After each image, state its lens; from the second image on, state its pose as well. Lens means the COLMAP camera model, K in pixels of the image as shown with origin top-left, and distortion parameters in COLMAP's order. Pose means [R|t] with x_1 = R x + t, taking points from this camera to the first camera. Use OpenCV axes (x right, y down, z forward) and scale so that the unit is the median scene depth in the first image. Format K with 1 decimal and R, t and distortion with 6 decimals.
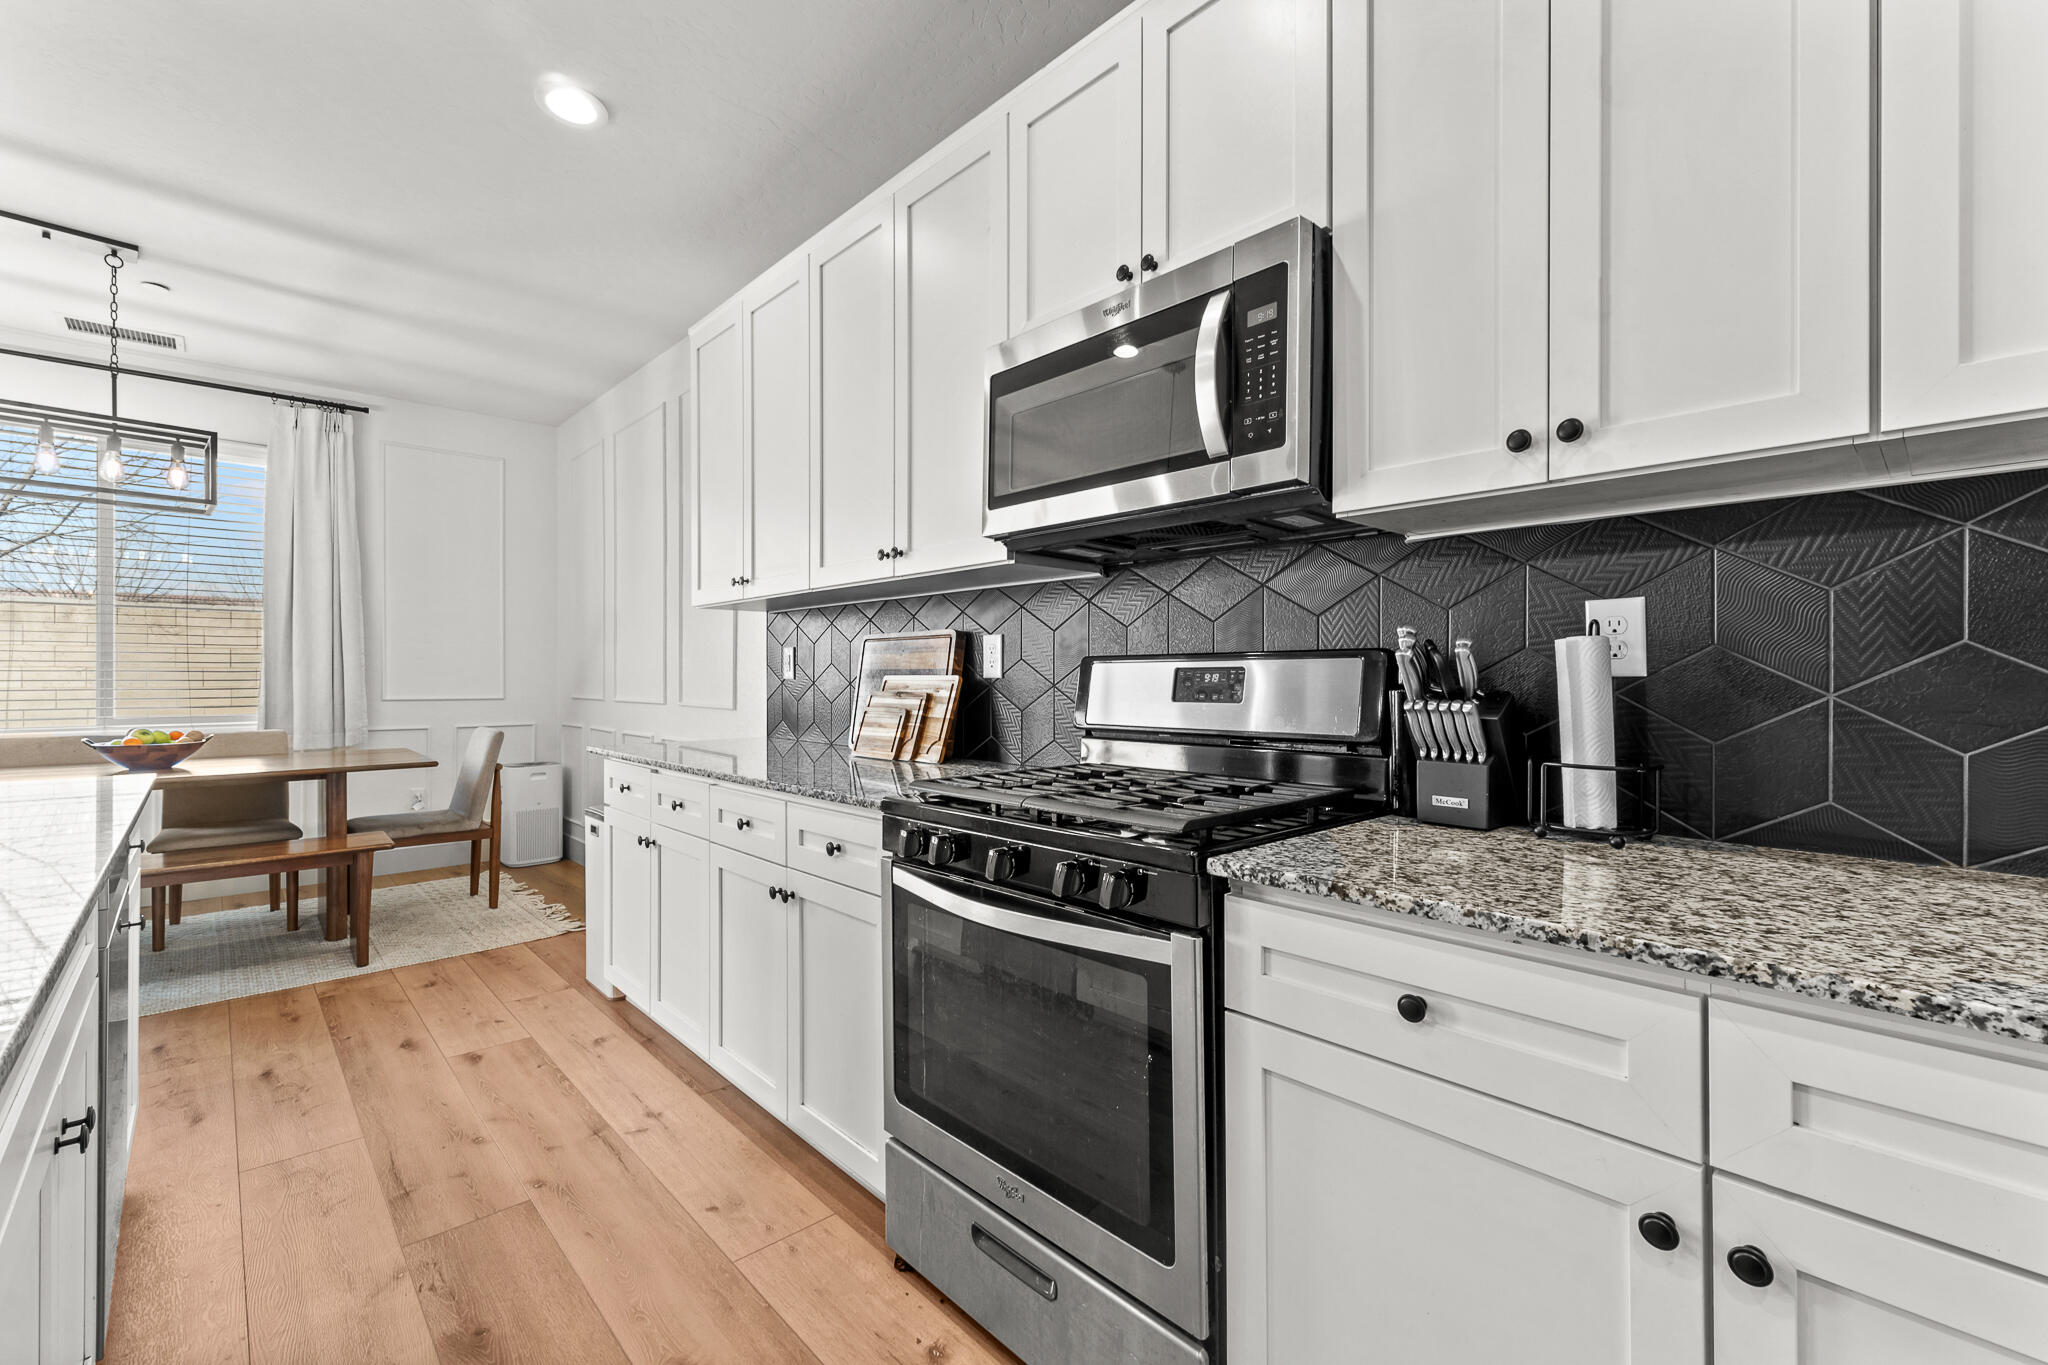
lens RADIAL K [[873.0, 0, 1032.9], [0, 873.0, 672.5], [0, 0, 1]] dist [0.006884, 0.000070]
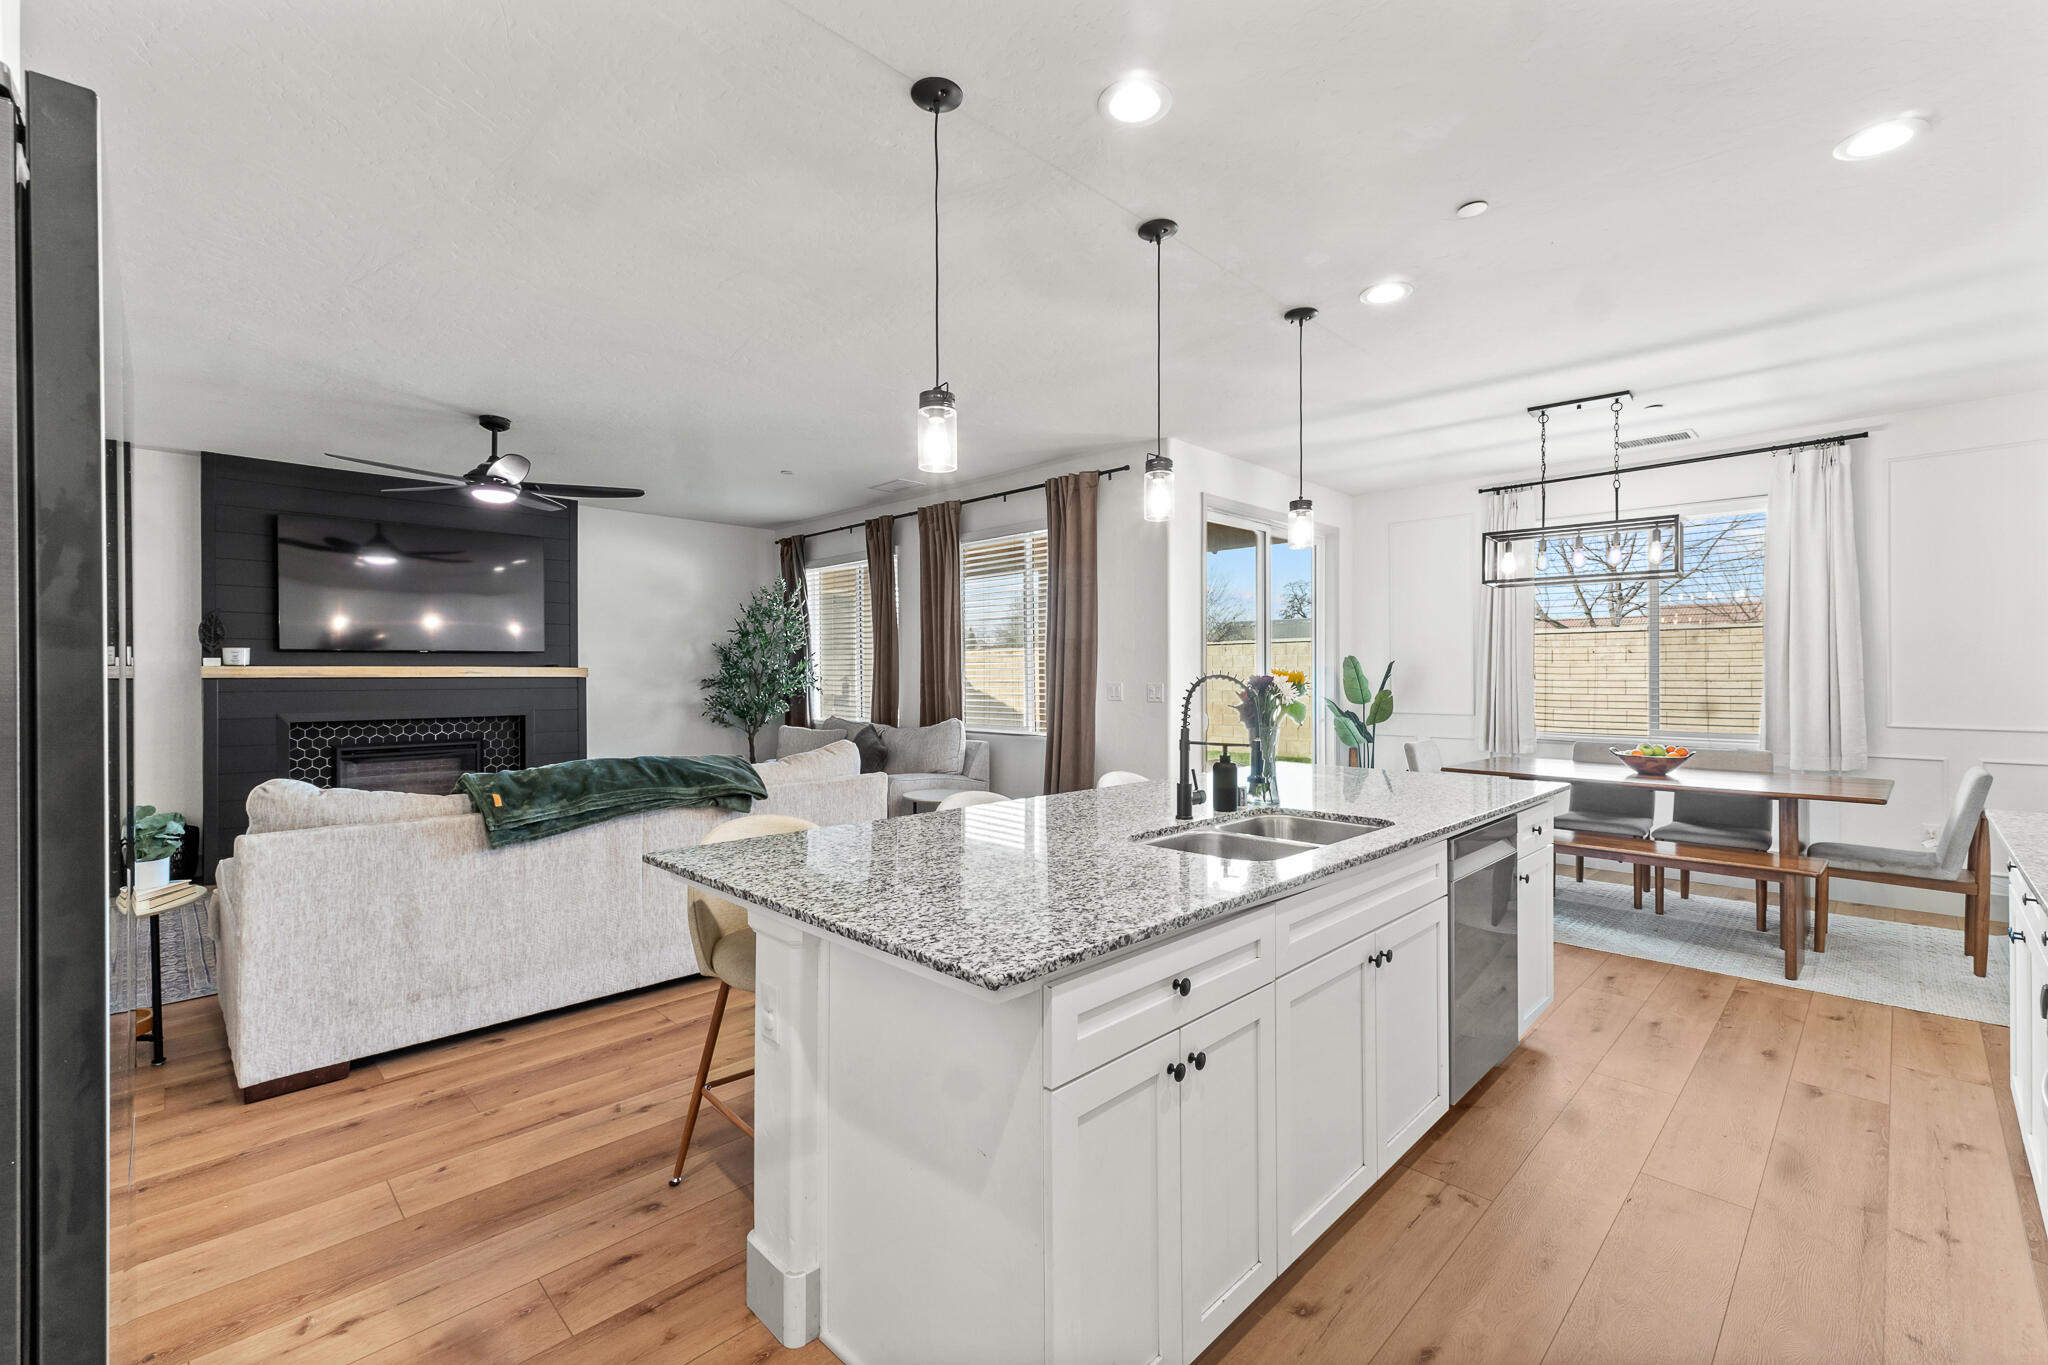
lens RADIAL K [[873.0, 0, 1035.1], [0, 873.0, 673.8], [0, 0, 1]] dist [0.006884, 0.000070]
pose [[0.038159, 0.000211, -0.999272, 0.390268], [0.005607, 0.999984, 0.000425, -0.066348], [0.999256, -0.005620, 0.038157, 0.037877]]
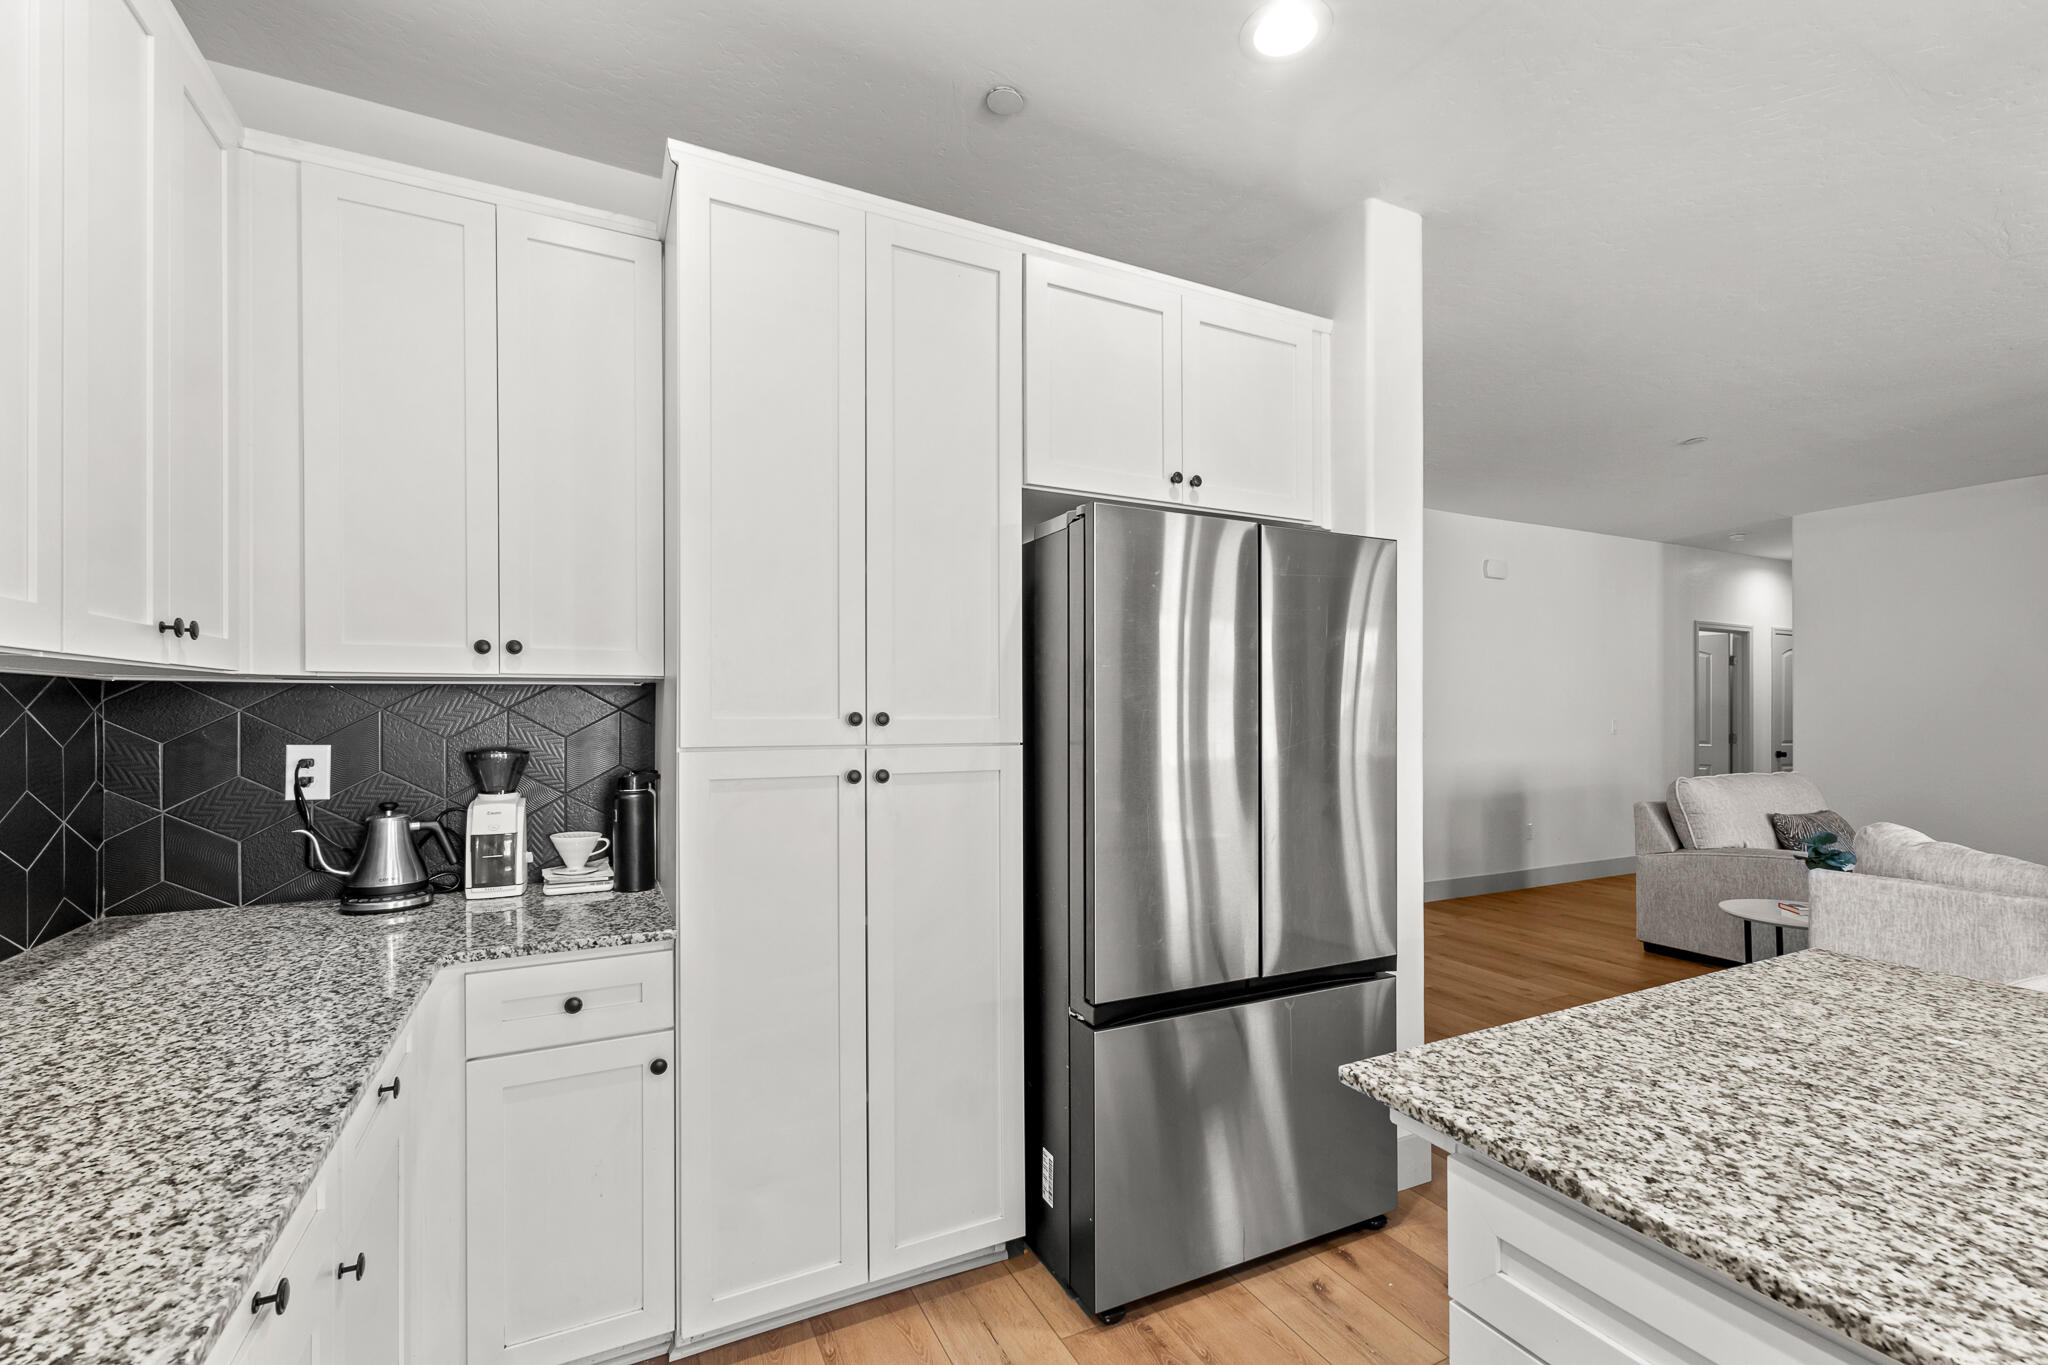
lens RADIAL K [[873.0, 0, 1016.1], [0, 873.0, 714.7], [0, 0, 1]] dist [0.006884, 0.000070]
pose [[-0.955095, -0.000441, 0.296299, -0.052498], [0.000009, 0.999999, 0.001516, -0.073399], [-0.296299, 0.001451, -0.955094, 0.481055]]
